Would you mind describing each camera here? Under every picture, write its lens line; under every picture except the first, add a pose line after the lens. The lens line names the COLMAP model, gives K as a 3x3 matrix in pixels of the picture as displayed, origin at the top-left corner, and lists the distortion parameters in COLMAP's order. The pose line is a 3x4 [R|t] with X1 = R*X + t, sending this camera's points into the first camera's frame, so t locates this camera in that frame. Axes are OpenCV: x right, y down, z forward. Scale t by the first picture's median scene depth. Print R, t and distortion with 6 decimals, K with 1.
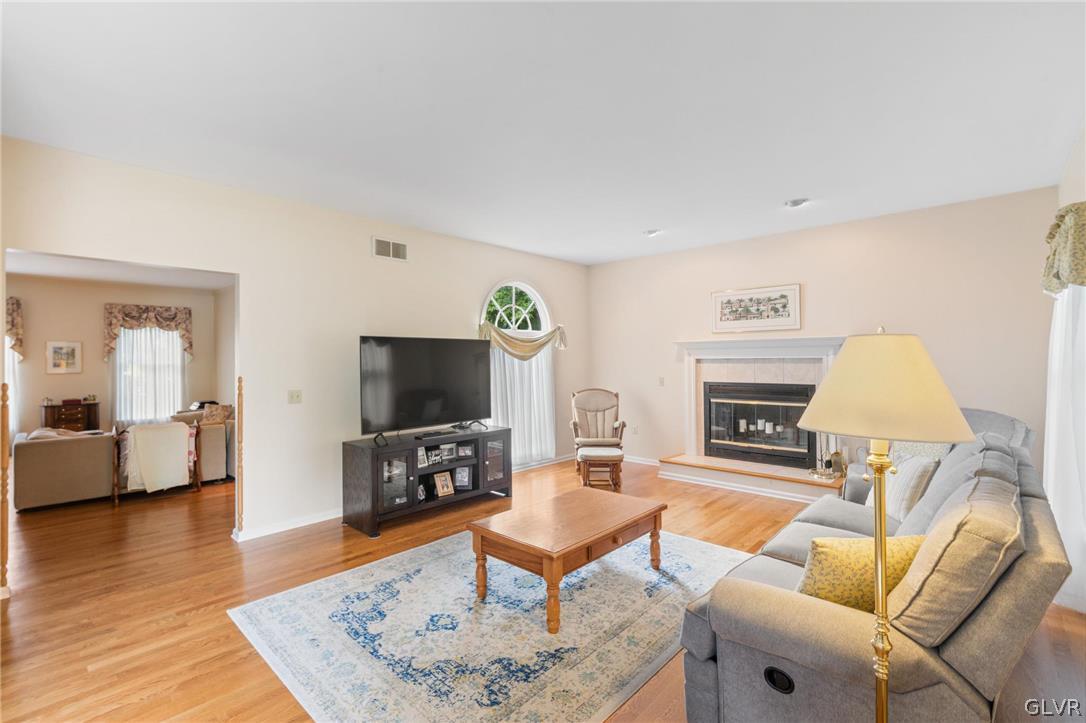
lens RADIAL K [[494.1, 0, 545.3], [0, 494.1, 362.0], [0, 0, 1]] dist [-0.000144, 0.000259]
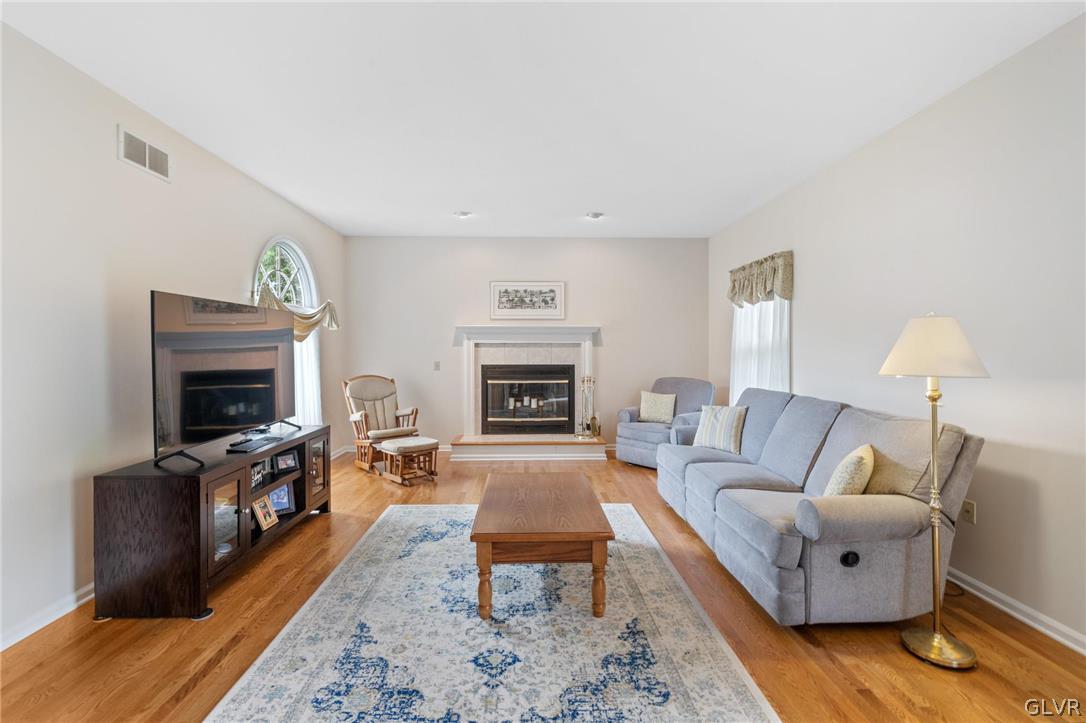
lens RADIAL K [[475.9, 0, 549.6], [0, 475.9, 356.5], [0, 0, 1]] dist [0.002457, -0.000337]
pose [[0.709177, -0.004784, 0.705014, -0.342465], [-0.000801, 0.999971, 0.007591, 0.016716], [-0.705030, -0.005949, 0.709153, 0.200550]]
